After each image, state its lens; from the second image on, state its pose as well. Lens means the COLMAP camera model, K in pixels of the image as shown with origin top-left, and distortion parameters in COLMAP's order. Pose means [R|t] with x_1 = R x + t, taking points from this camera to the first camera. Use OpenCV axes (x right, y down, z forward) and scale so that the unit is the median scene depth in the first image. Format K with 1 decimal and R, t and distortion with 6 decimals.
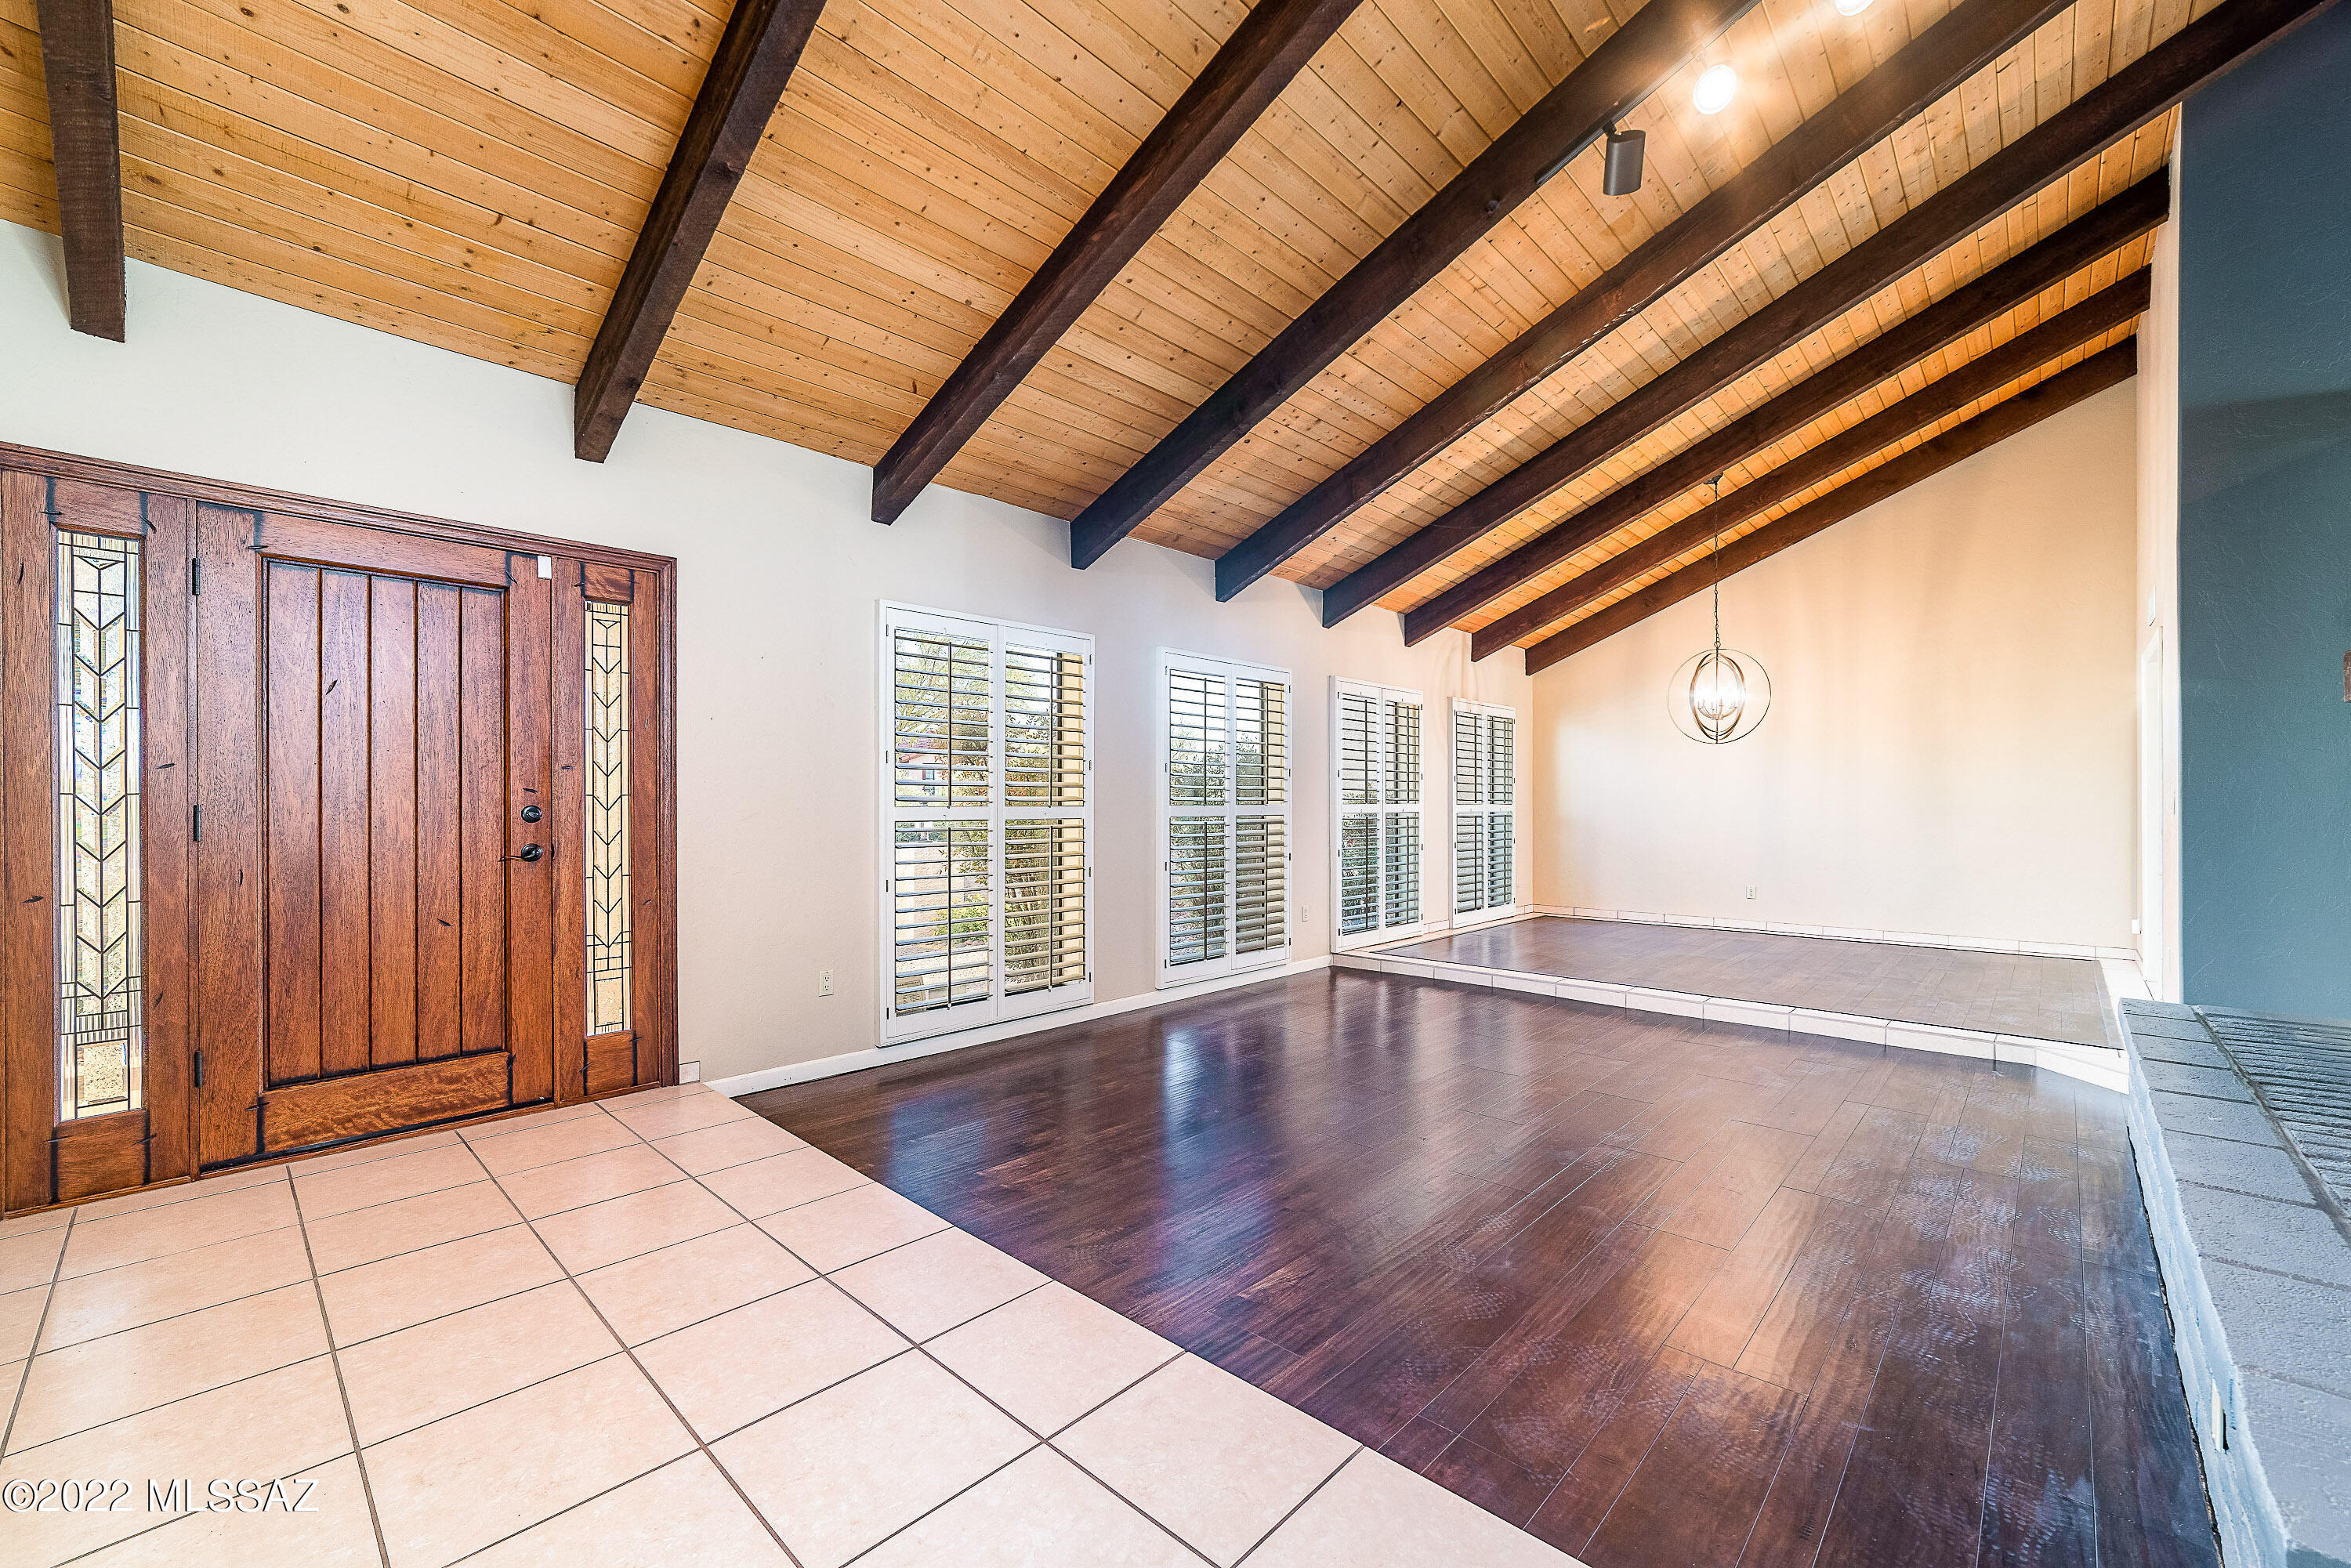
lens RADIAL K [[928.1, 0, 1174.9], [0, 928.1, 791.7], [0, 0, 1]] dist [-0.021491, 0.007589]
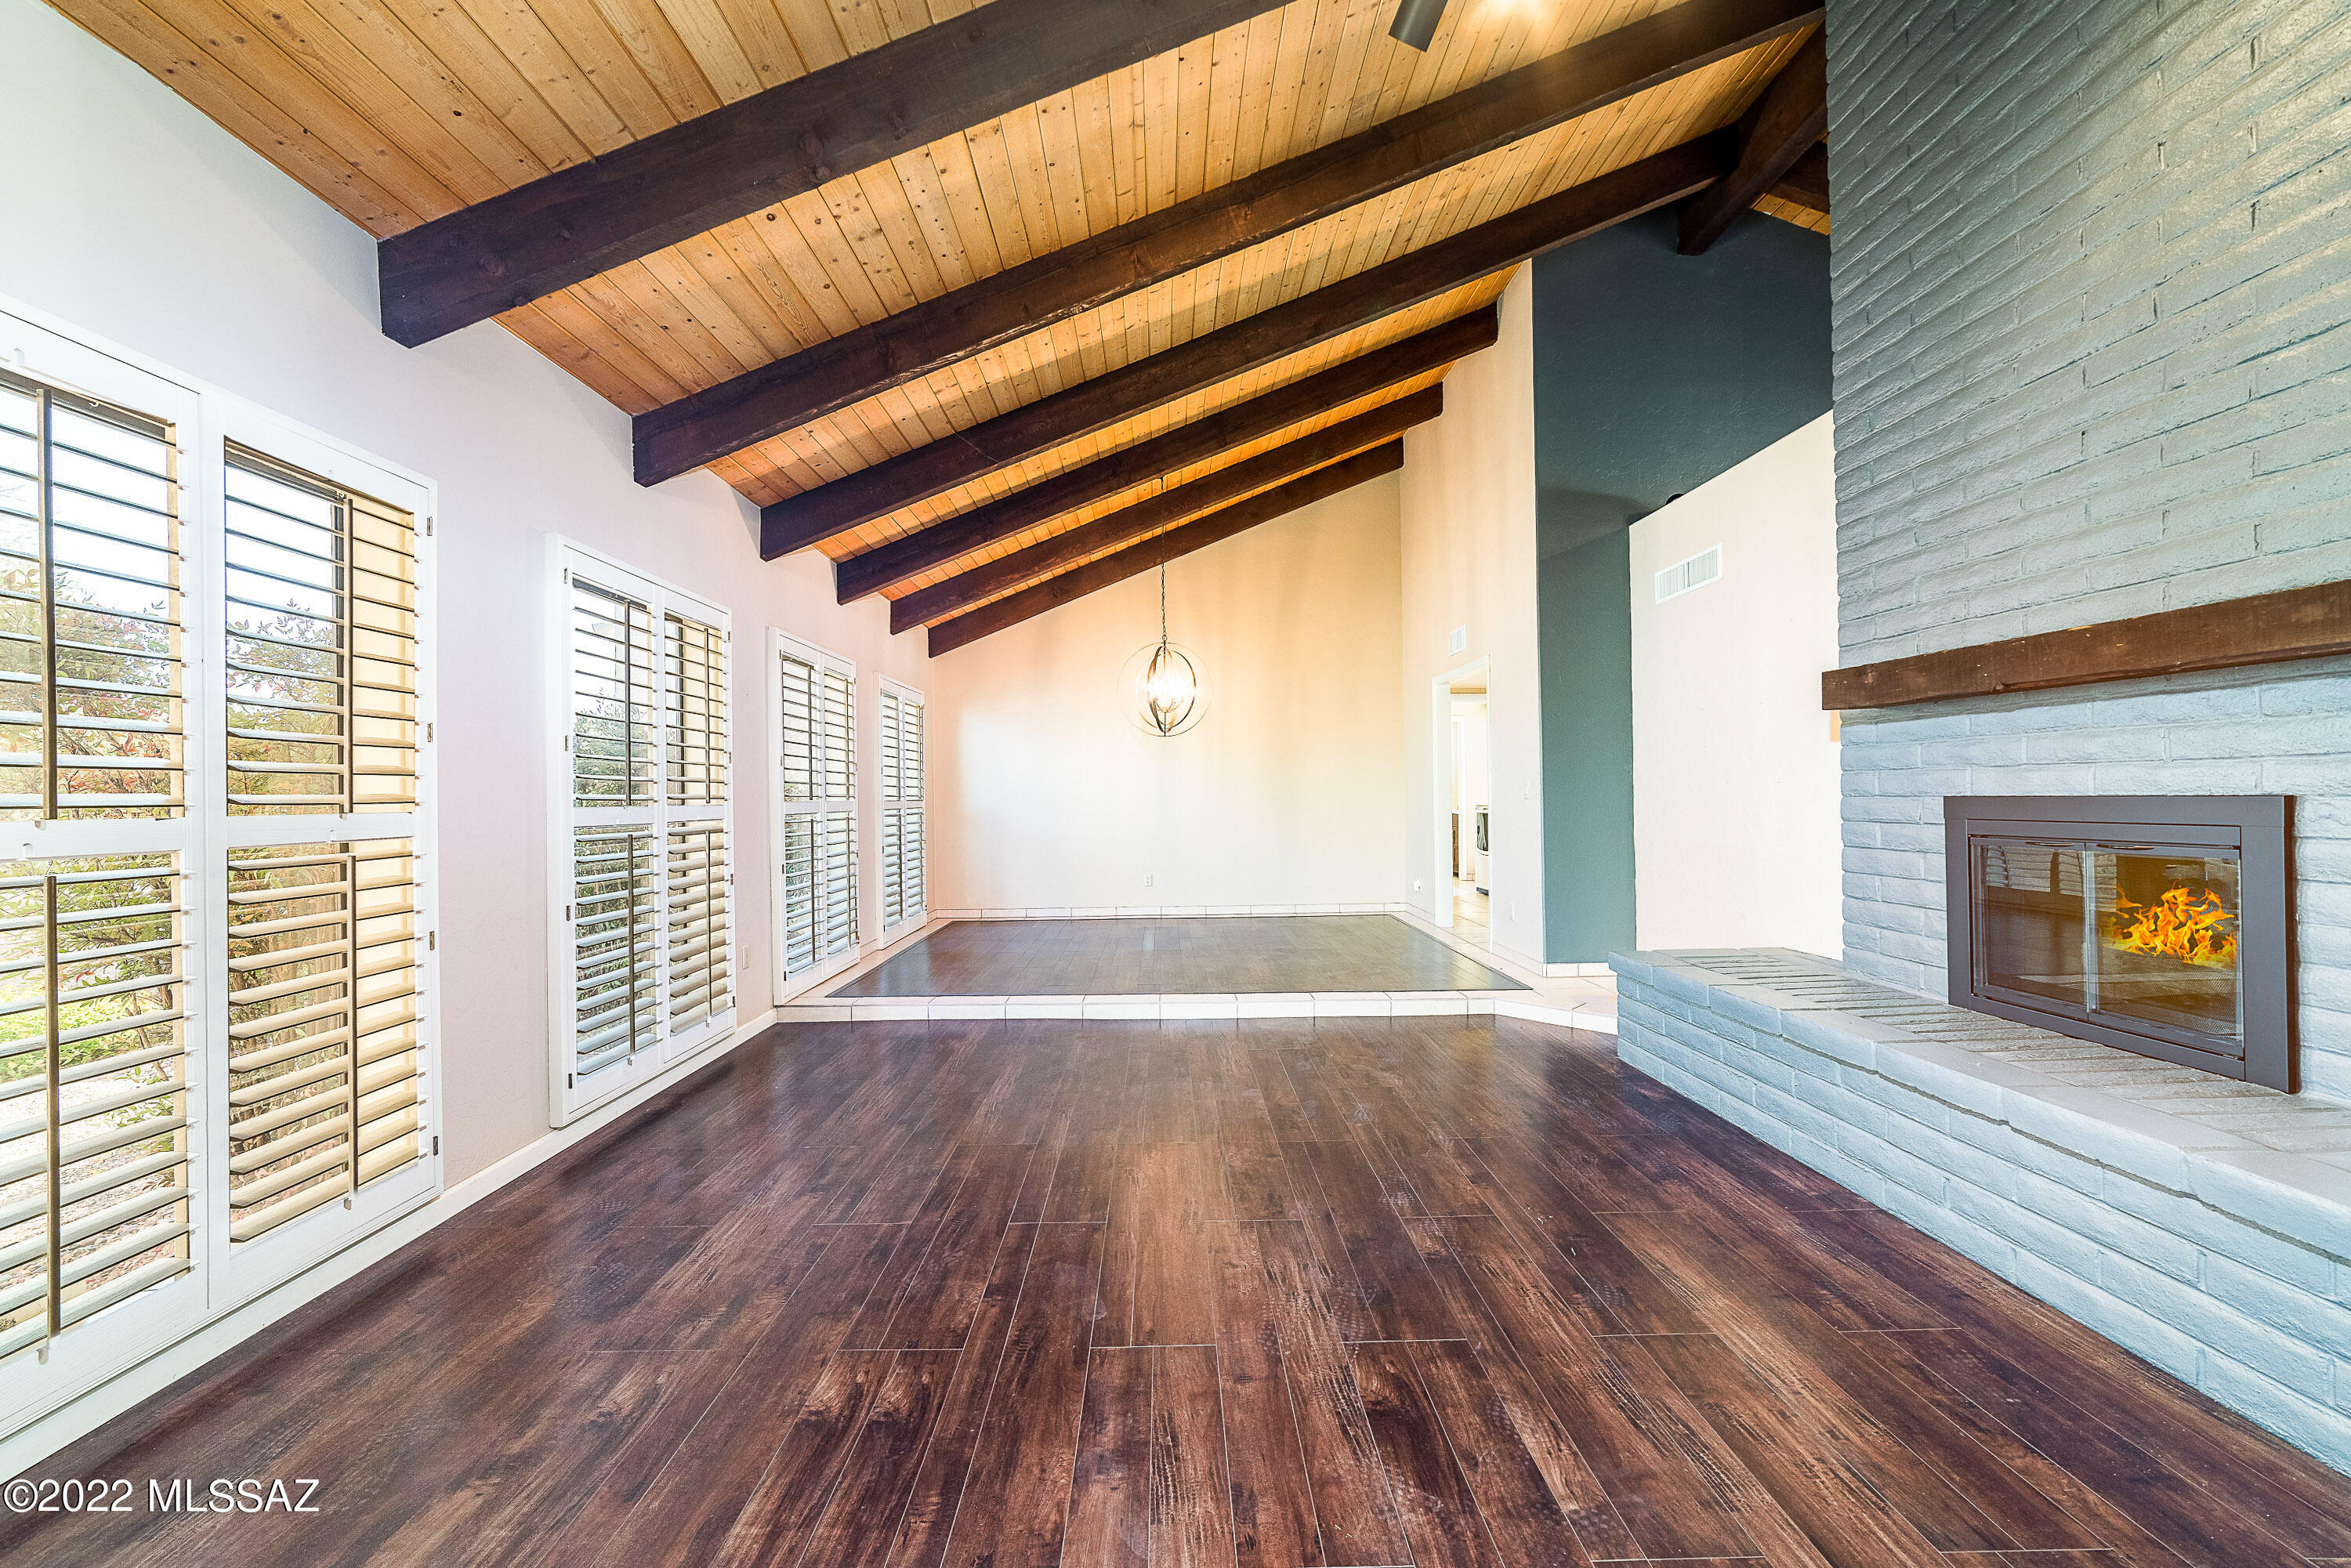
lens RADIAL K [[928.1, 0, 1173.7], [0, 928.1, 790.8], [0, 0, 1]] dist [-0.021491, 0.007589]
pose [[0.719828, -0.003999, 0.694141, -0.156002], [0.001370, 0.999990, 0.004340, 0.002429], [-0.694151, -0.002173, 0.719826, 0.370778]]
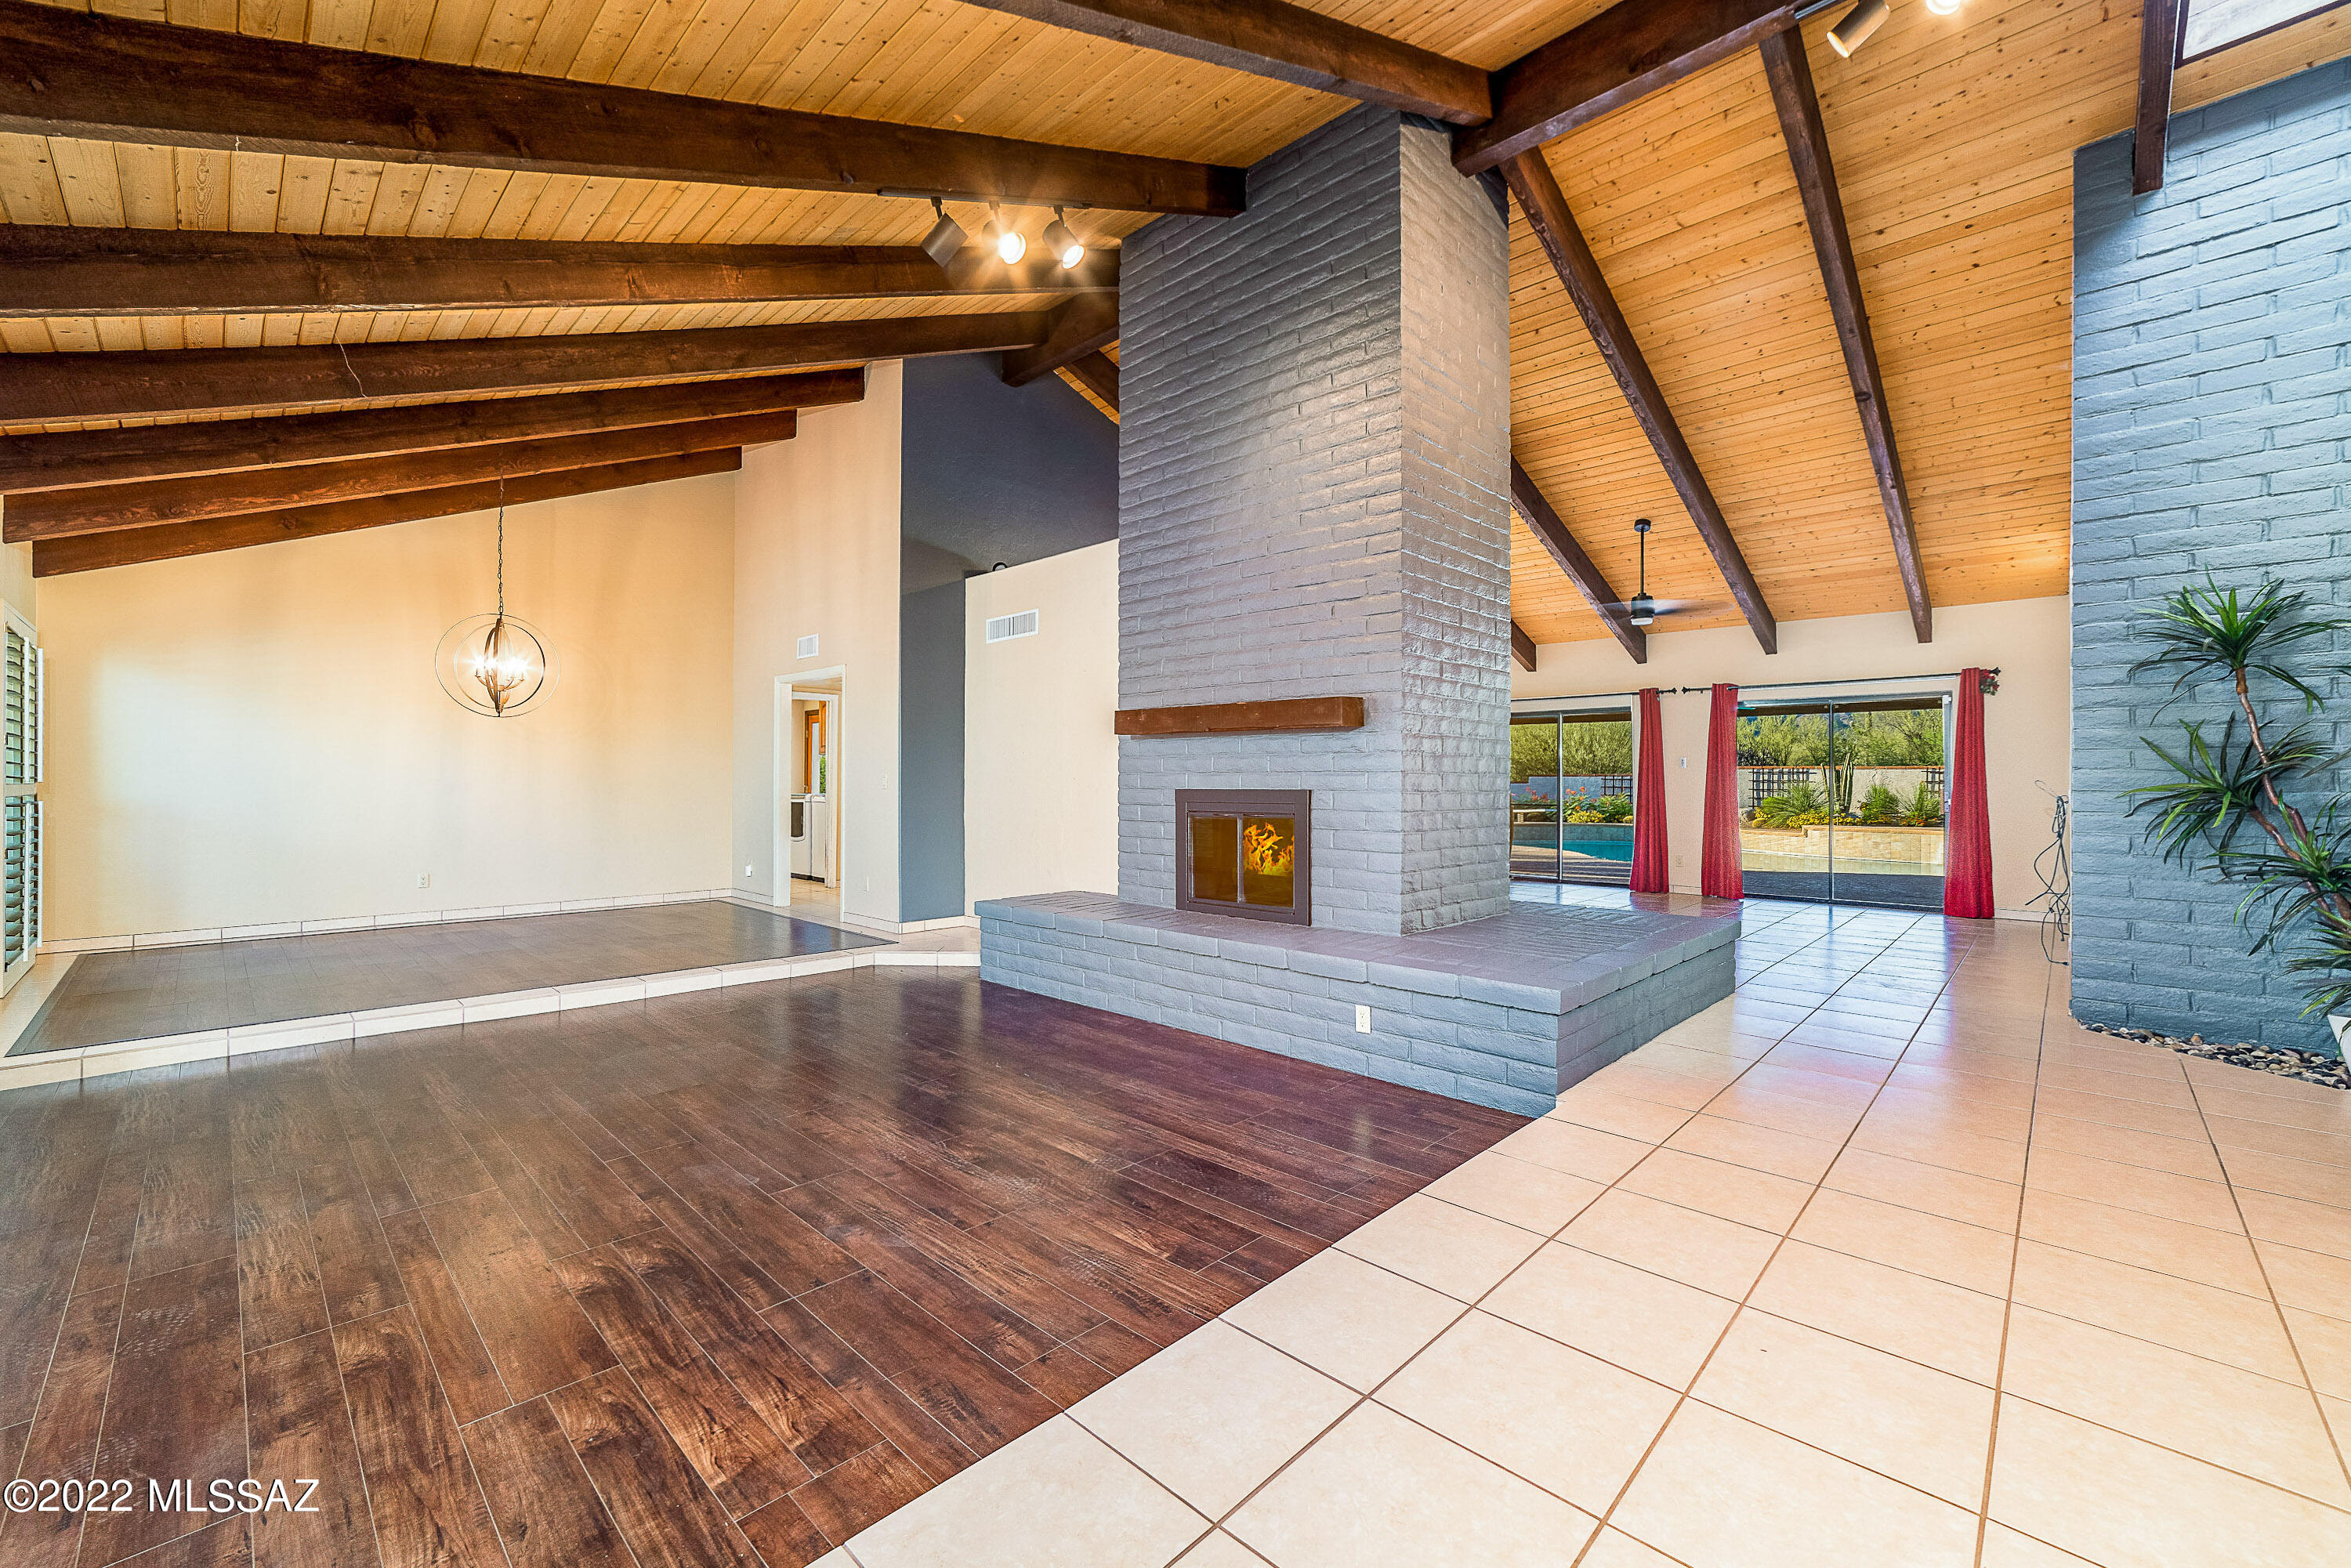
lens RADIAL K [[928.1, 0, 1161.9], [0, 928.1, 773.0], [0, 0, 1]] dist [-0.021491, 0.007589]
pose [[0.024497, 0.012203, 0.999625, -0.447995], [-0.015524, 0.999810, -0.011825, 0.004009], [-0.999579, -0.015228, 0.024682, 0.448583]]
